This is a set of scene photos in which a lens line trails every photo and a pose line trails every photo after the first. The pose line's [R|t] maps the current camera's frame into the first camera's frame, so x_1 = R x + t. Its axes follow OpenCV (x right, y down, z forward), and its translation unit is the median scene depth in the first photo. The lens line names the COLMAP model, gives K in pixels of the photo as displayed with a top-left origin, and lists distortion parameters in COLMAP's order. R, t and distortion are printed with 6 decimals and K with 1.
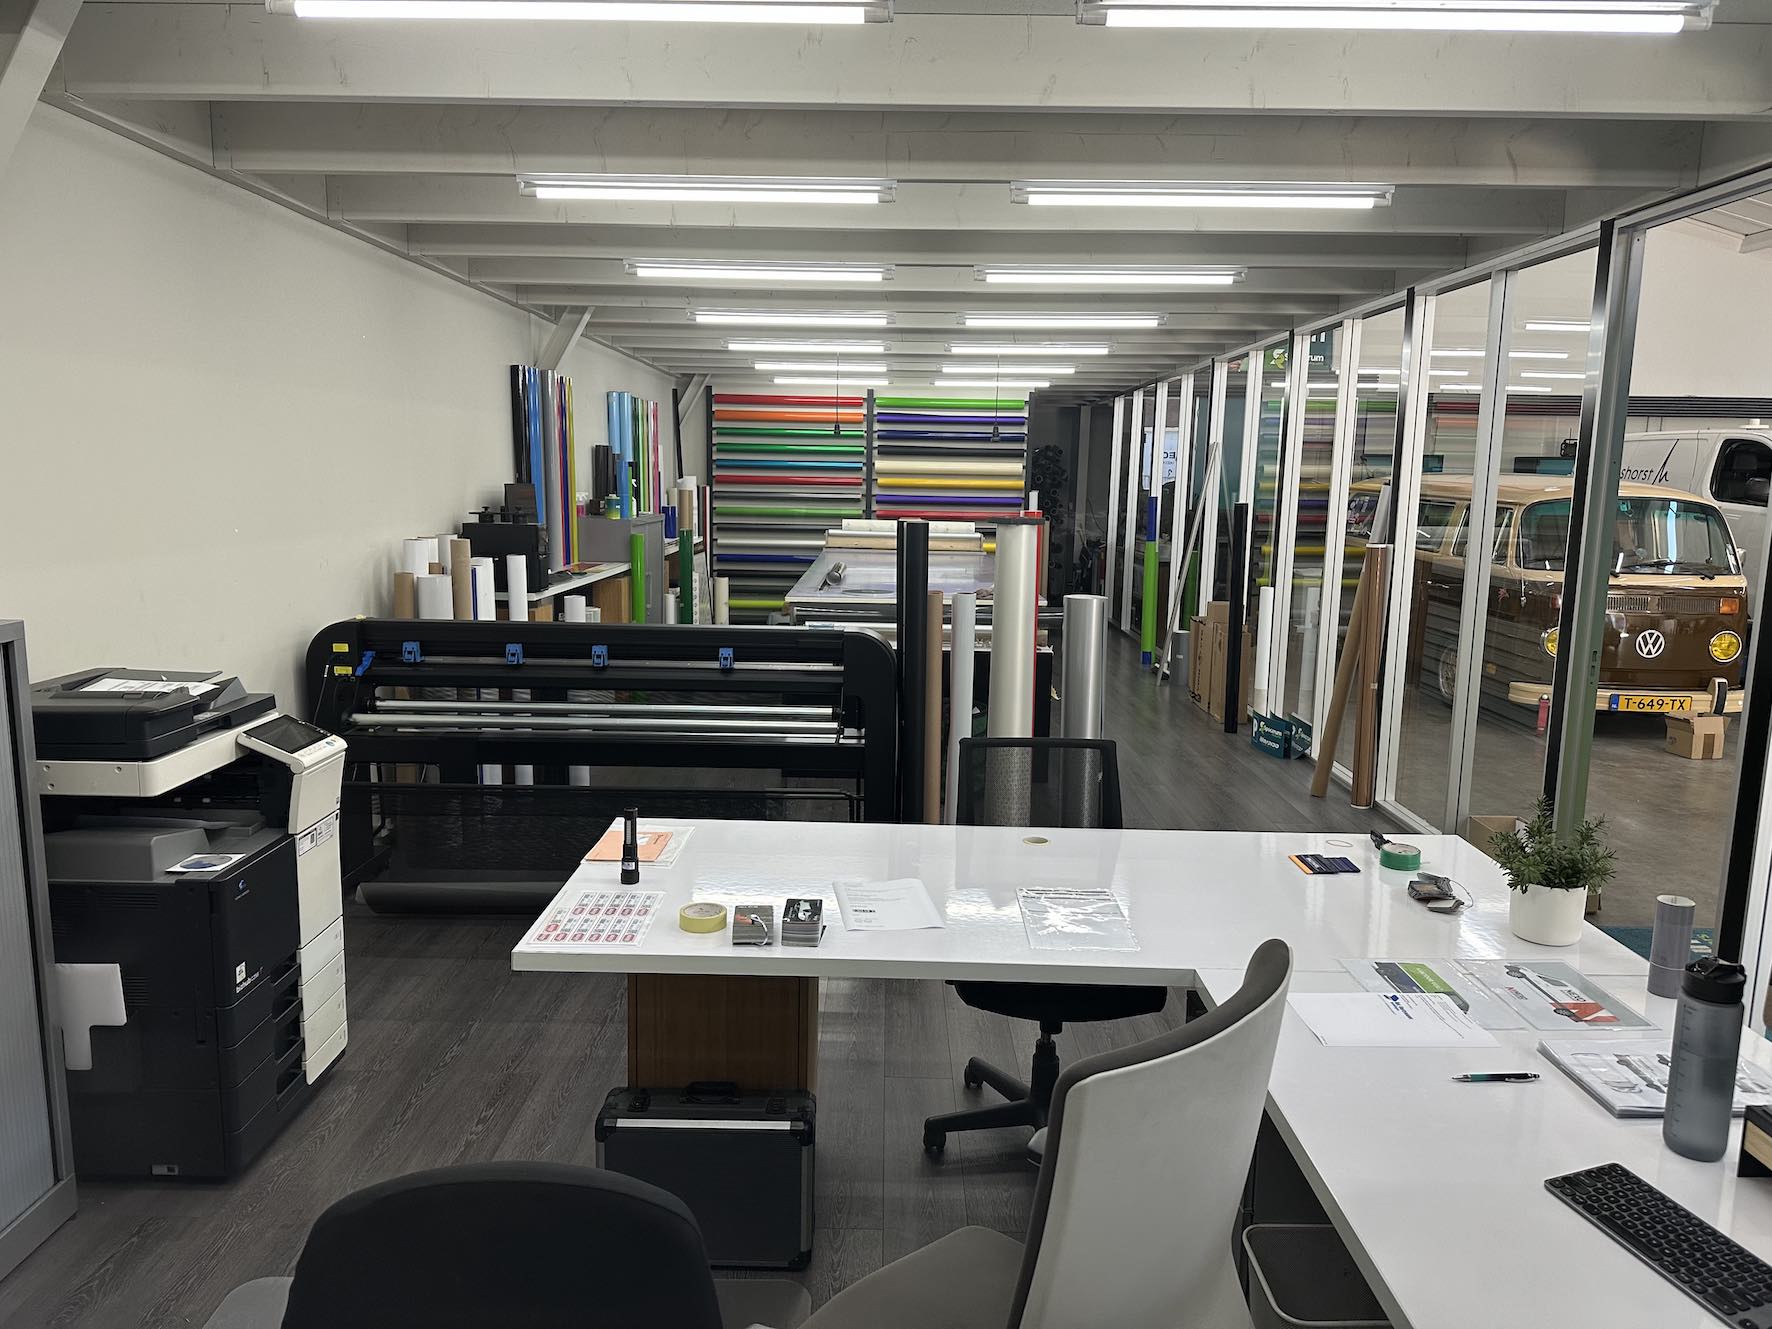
lens RADIAL K [[1219.9, 0, 886.0], [0, 1219.9, 664.5], [0, 0, 1]] dist [0.164293, -0.237850]
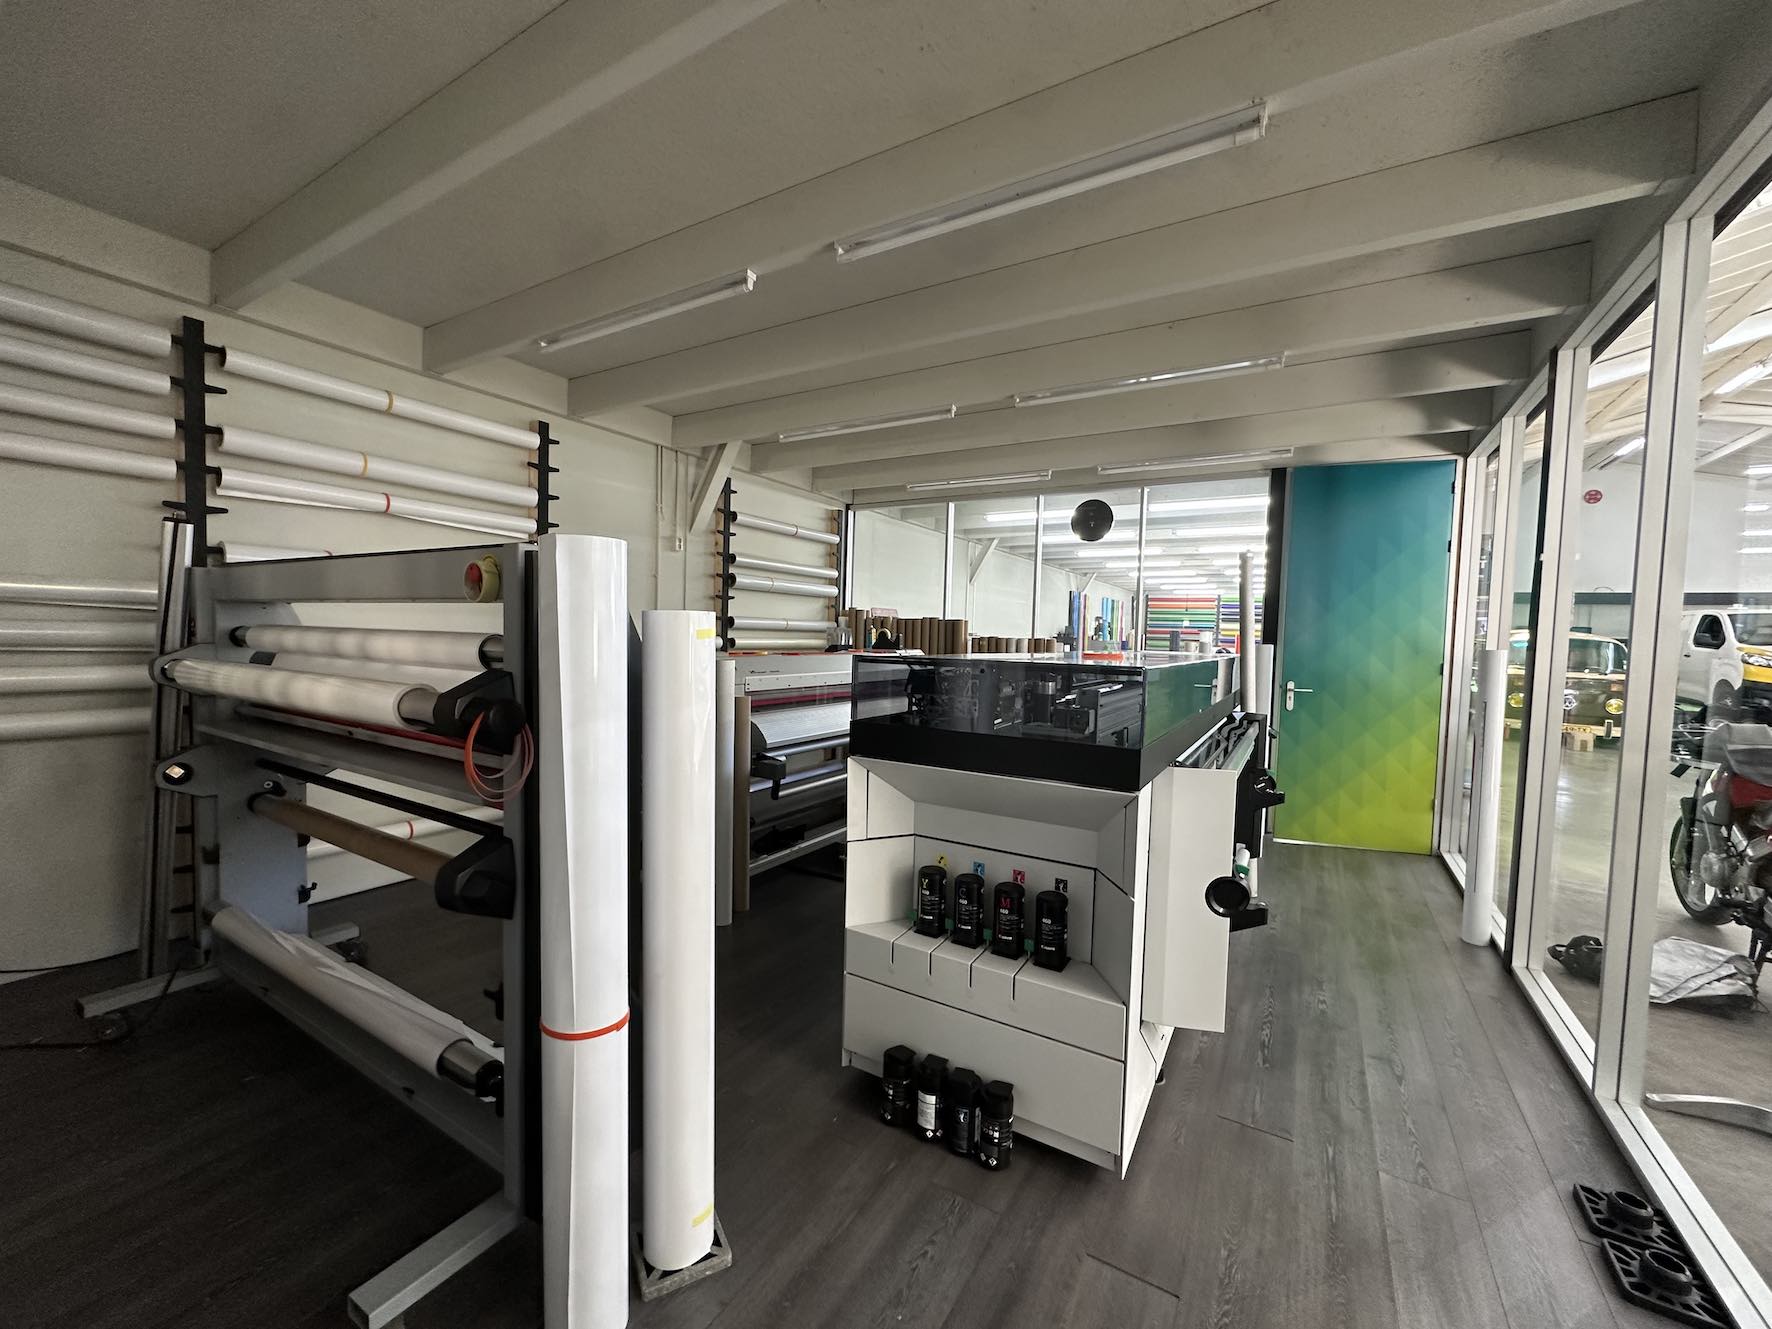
lens RADIAL K [[707.9, 0, 886.0], [0, 707.9, 664.5], [0, 0, 1]] dist [-0.008079, 0.000081]
pose [[0.861227, 0.030541, -0.507303, 0.165667], [-0.092890, 0.990837, -0.098044, 0.127426], [0.499660, 0.131561, 0.856173, -0.579889]]
